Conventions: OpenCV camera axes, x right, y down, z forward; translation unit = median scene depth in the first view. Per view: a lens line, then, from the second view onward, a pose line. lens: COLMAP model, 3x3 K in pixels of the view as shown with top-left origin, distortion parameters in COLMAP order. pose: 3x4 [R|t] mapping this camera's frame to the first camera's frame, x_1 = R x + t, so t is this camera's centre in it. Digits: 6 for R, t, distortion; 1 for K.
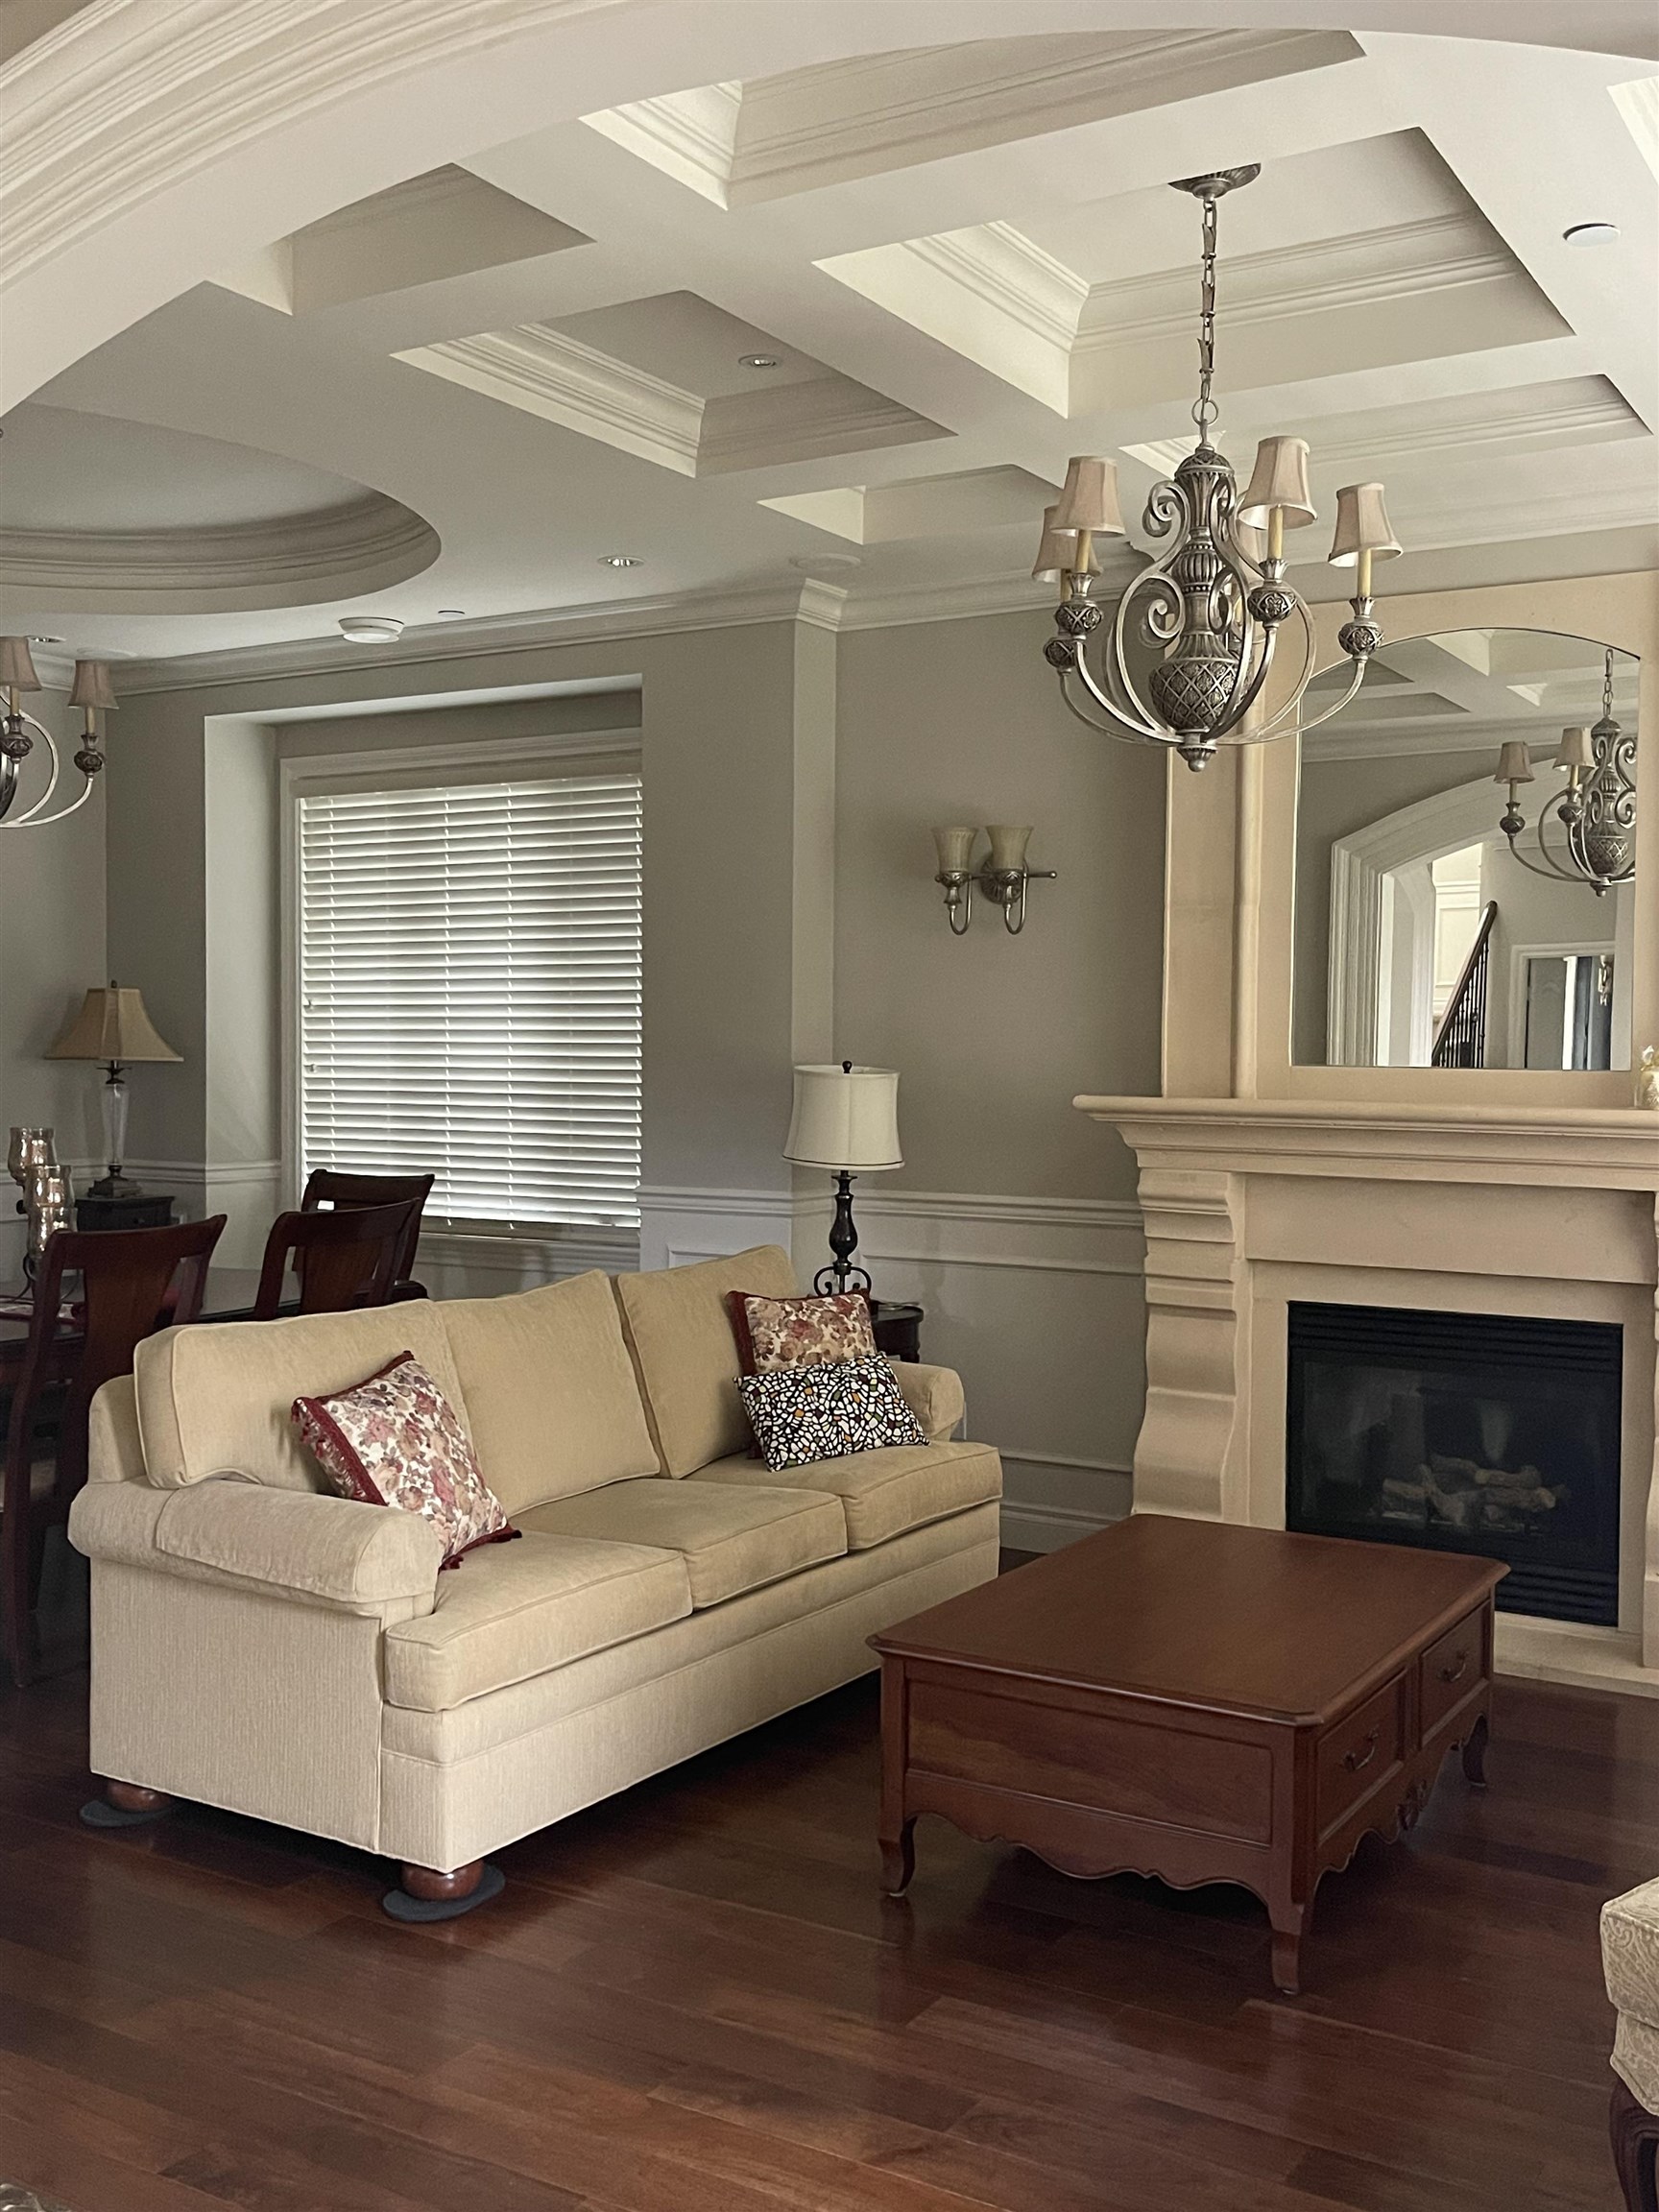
lens RADIAL K [[2160.9, 0, 824.0], [0, 2160.9, 1128.9], [0, 0, 1]] dist [0.056839, 0.000000]
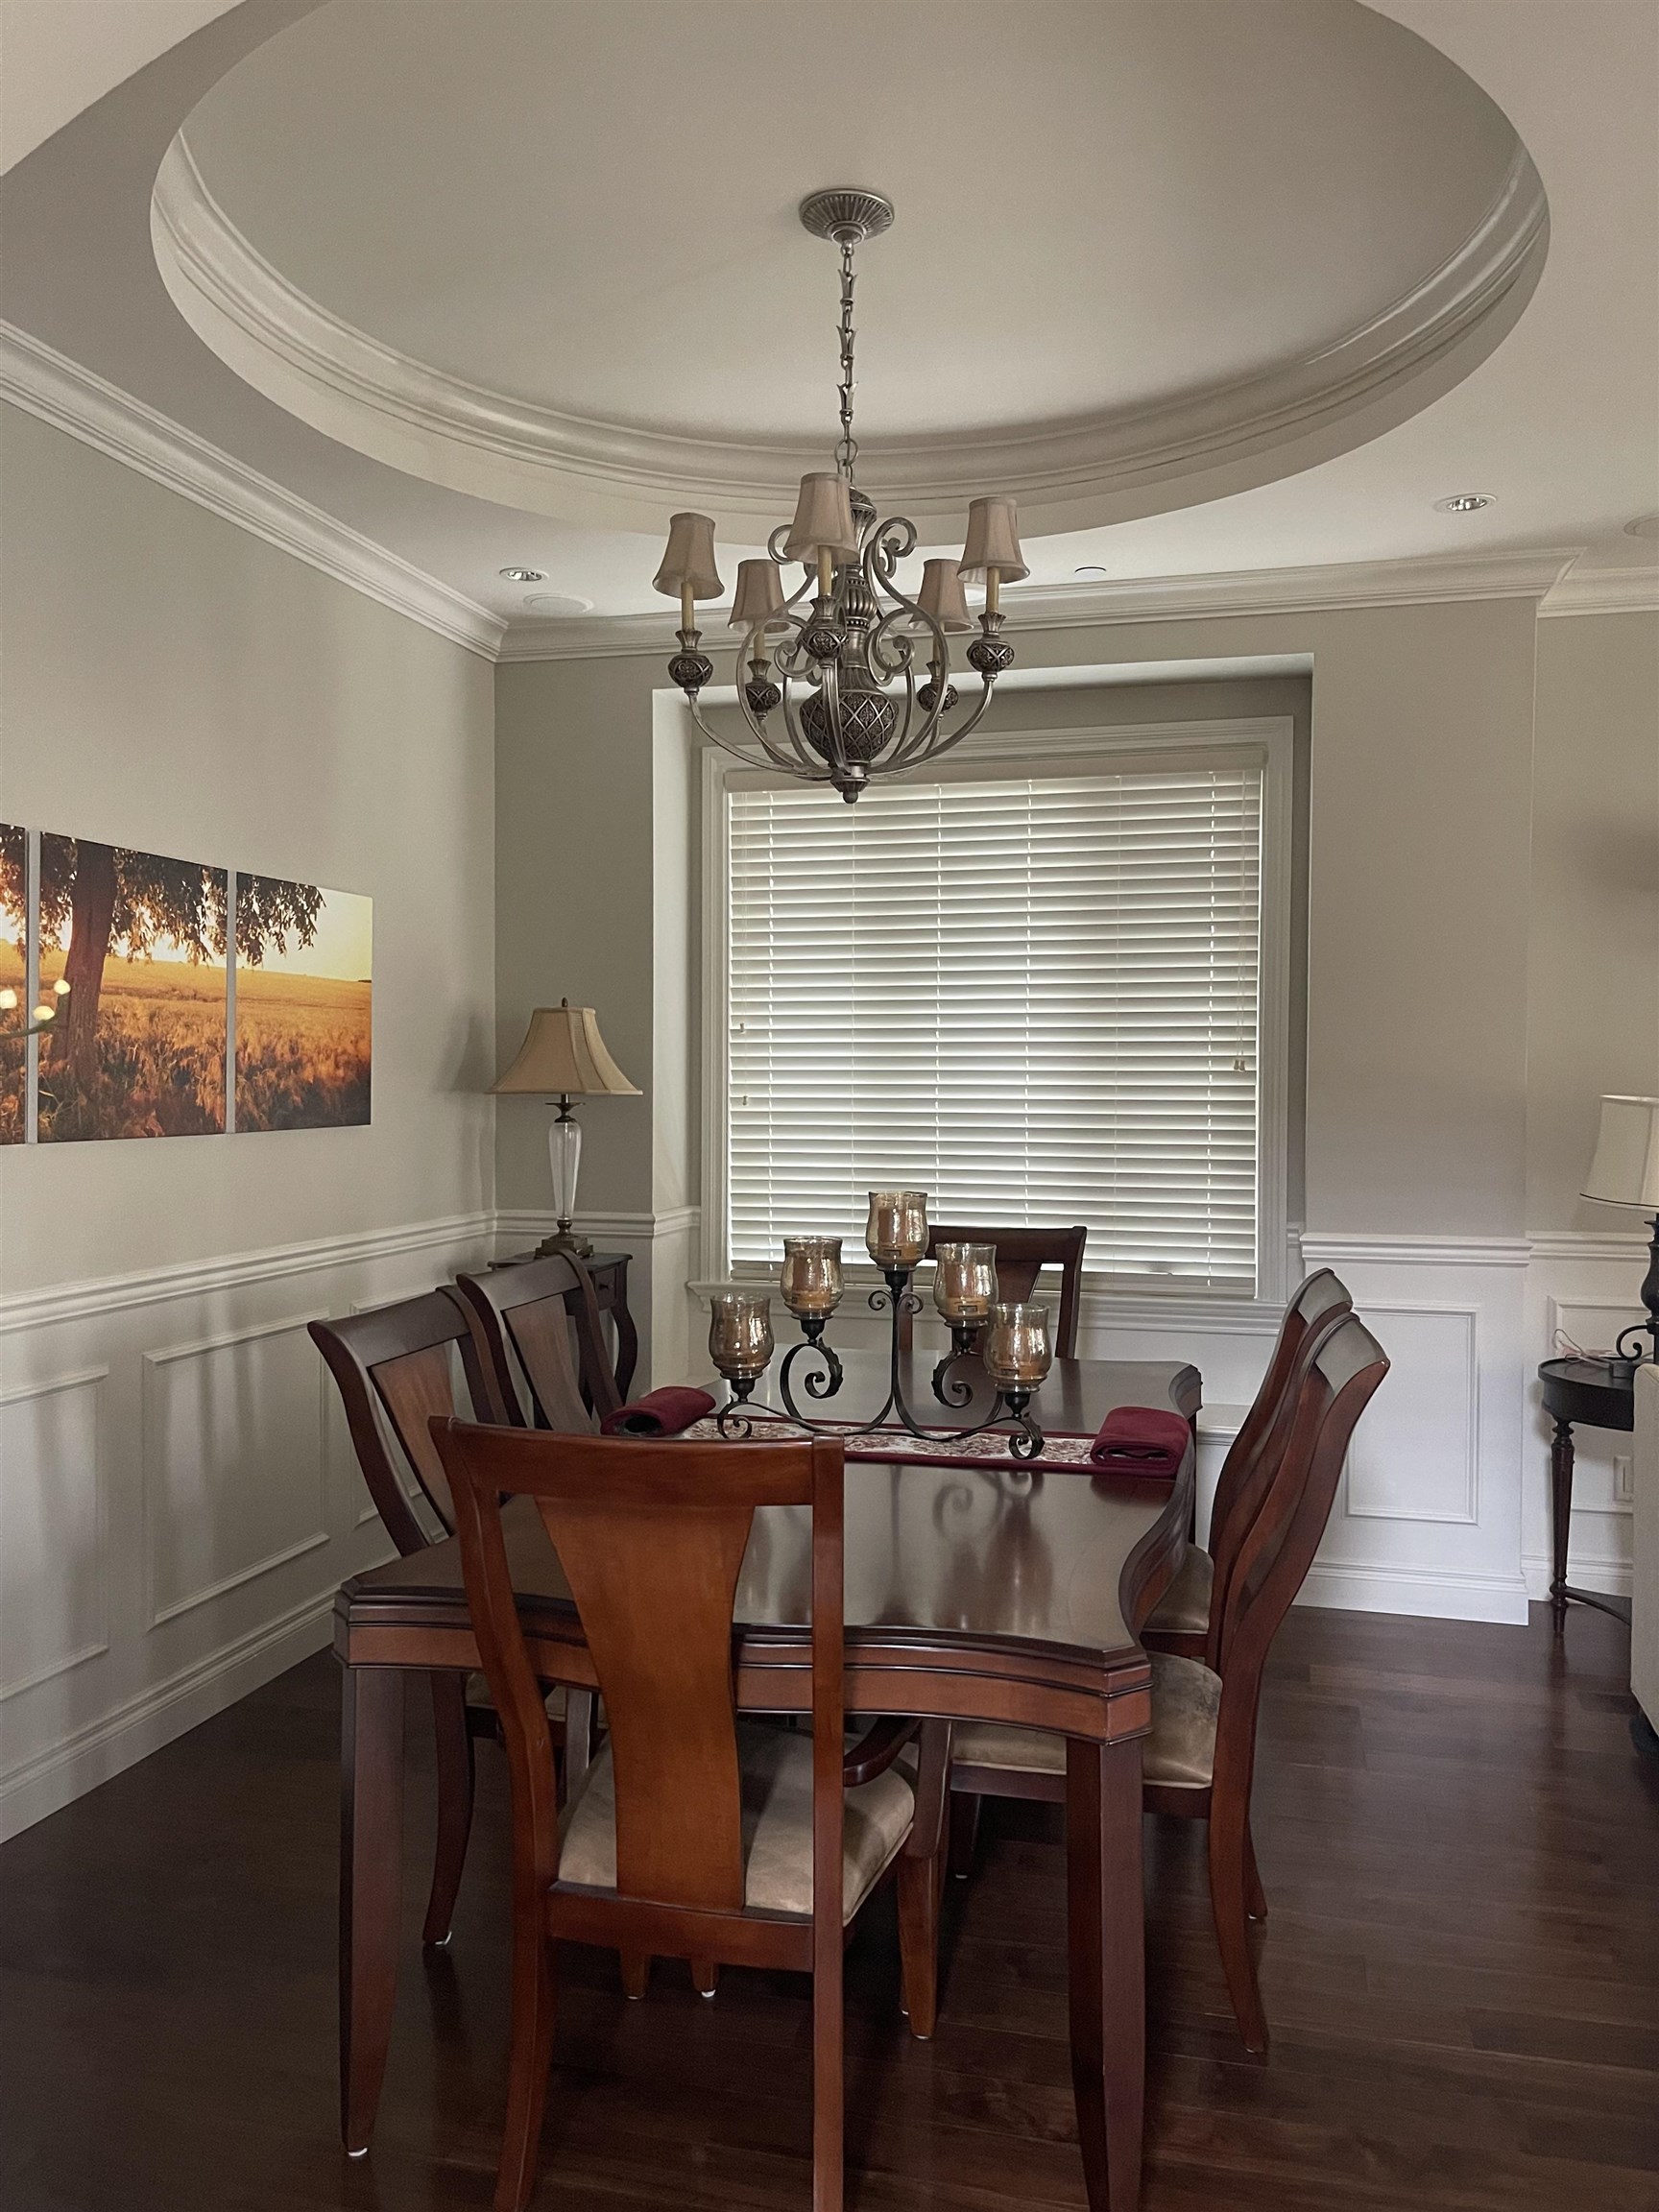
lens RADIAL K [[1664.5, 0, 837.8], [0, 1664.5, 1123.0], [0, 0, 1]] dist [0.032447, -0.030216]
pose [[0.955387, -0.011288, 0.295141, -0.545307], [0.012647, 0.999916, -0.002694, -0.022714], [-0.295086, 0.006307, 0.955450, 0.472313]]
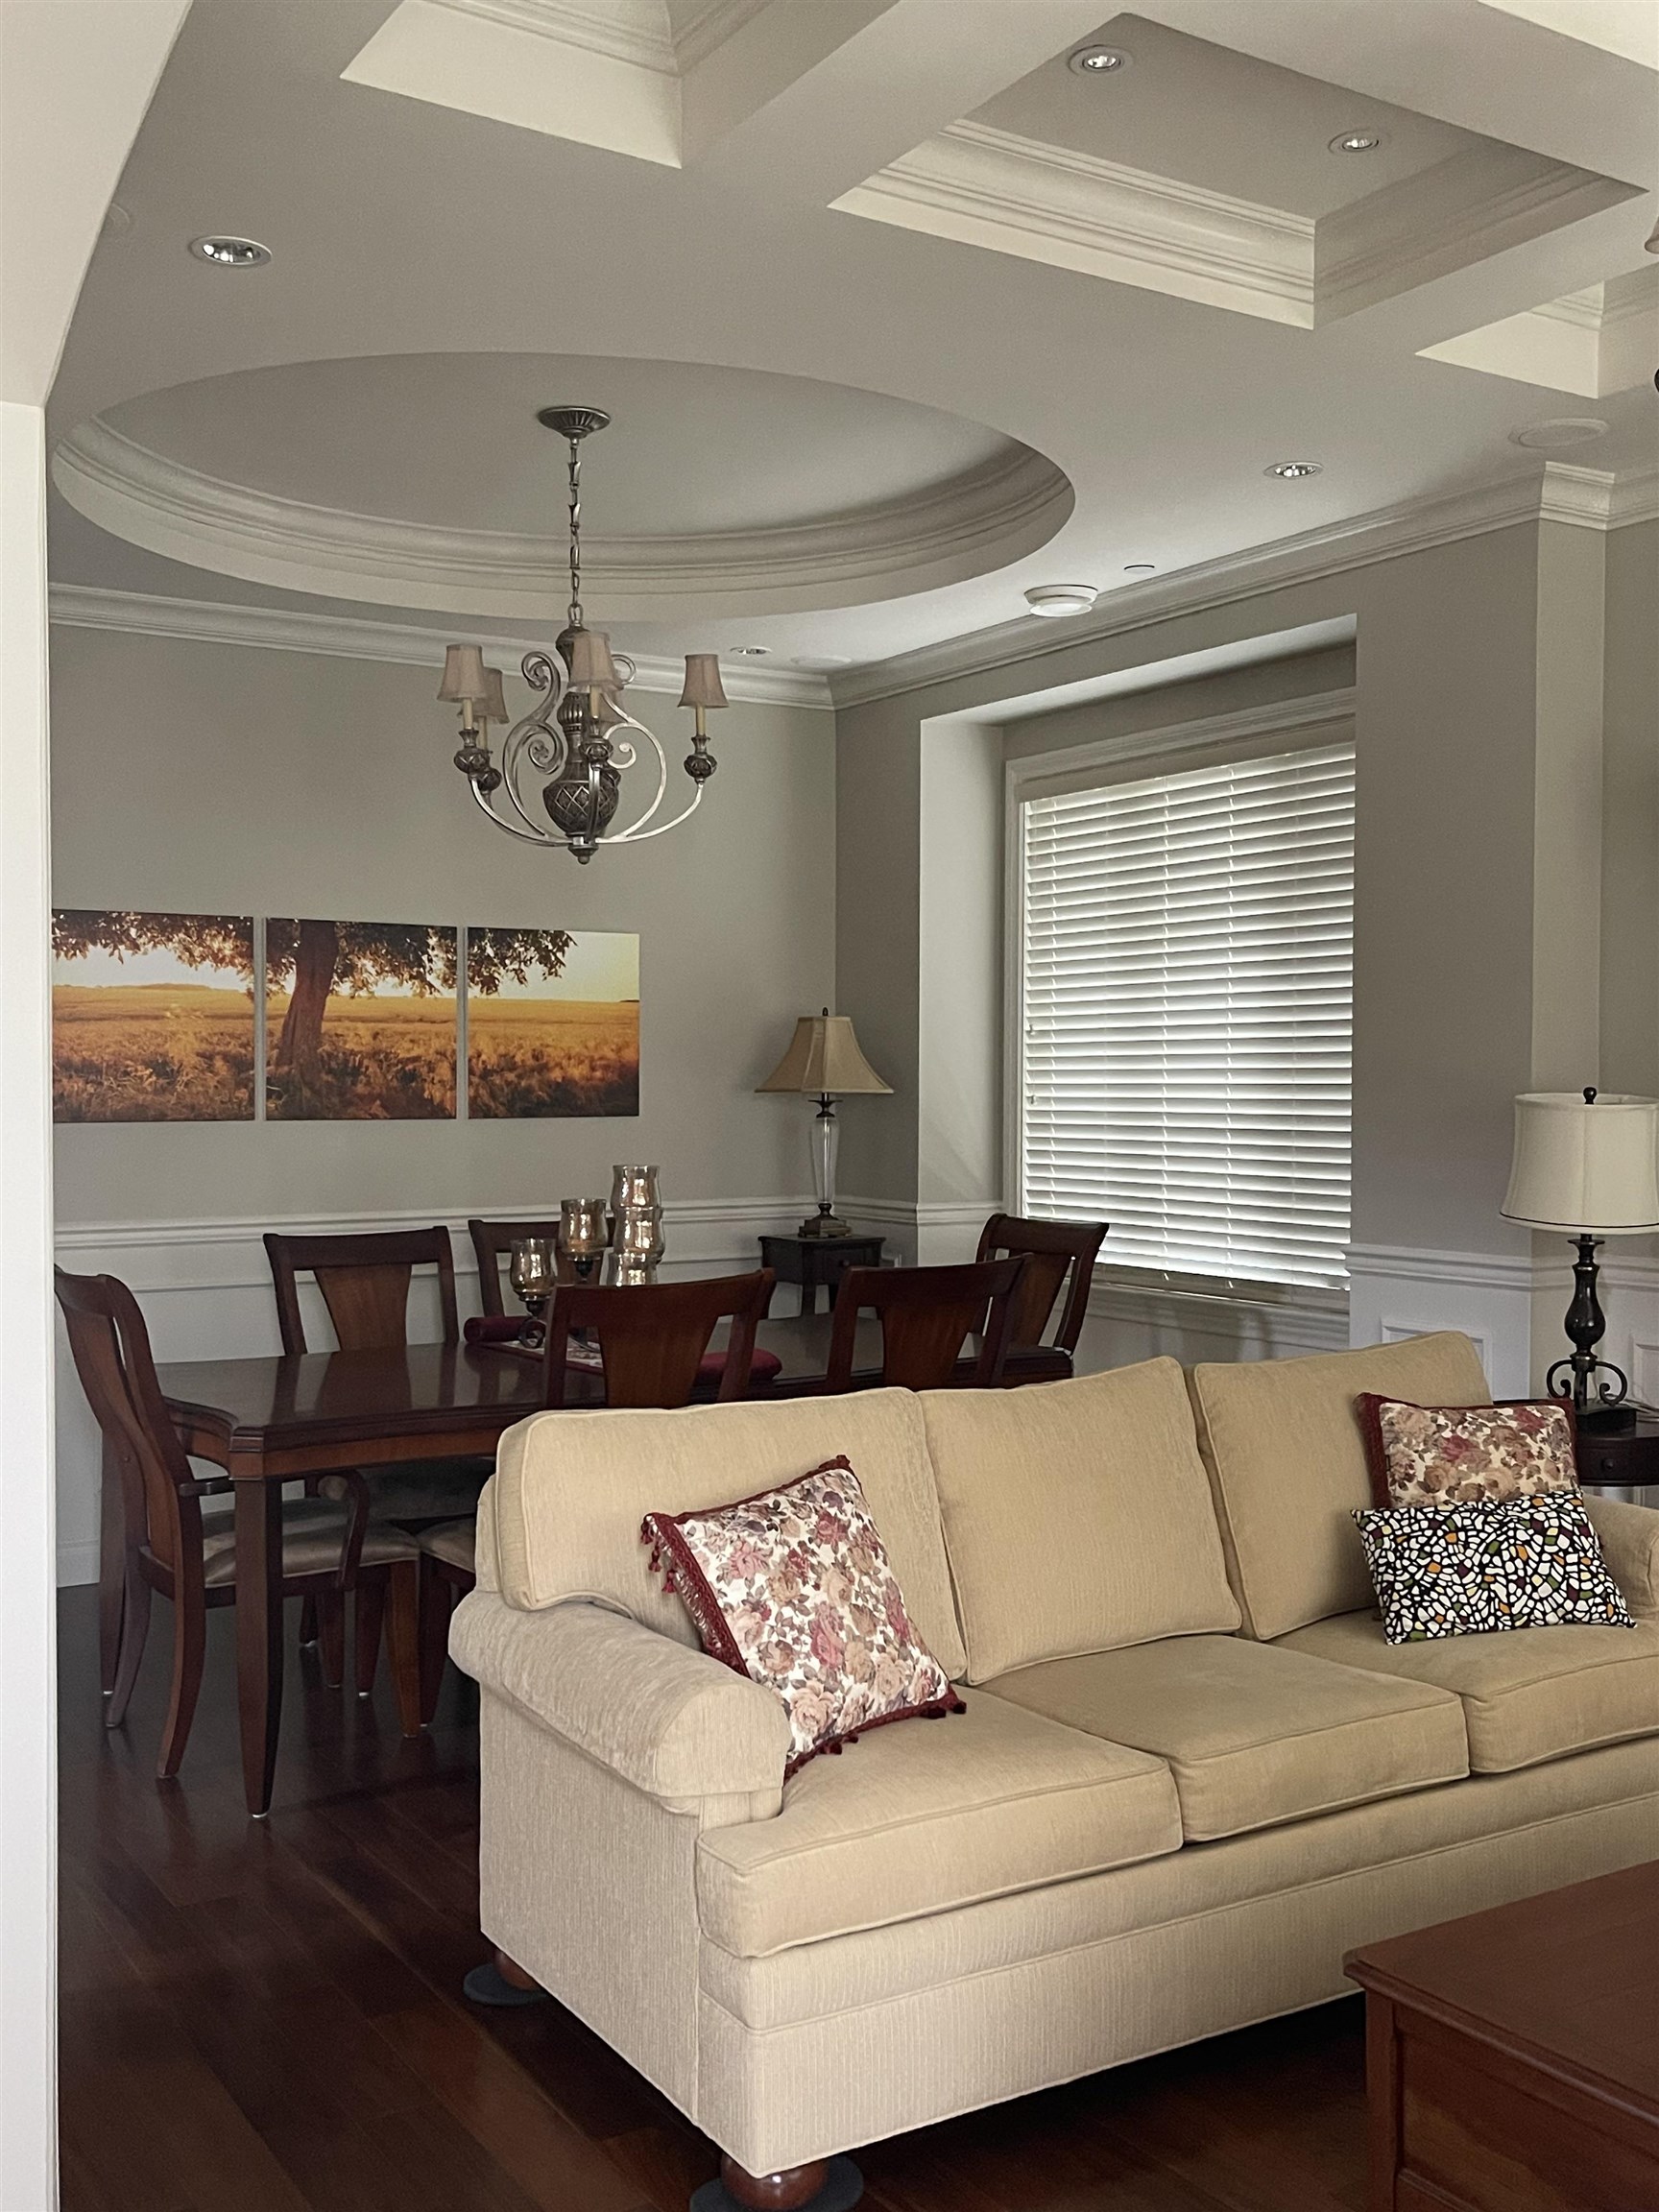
lens RADIAL K [[2160.9, 0, 820.3], [0, 2160.9, 1127.2], [0, 0, 1]] dist [0.056839, 0.000000]
pose [[0.897071, 0.003463, -0.441873, 0.112263], [-0.010011, 0.999872, -0.012488, -0.006111], [0.441773, 0.015626, 0.896991, 0.210502]]
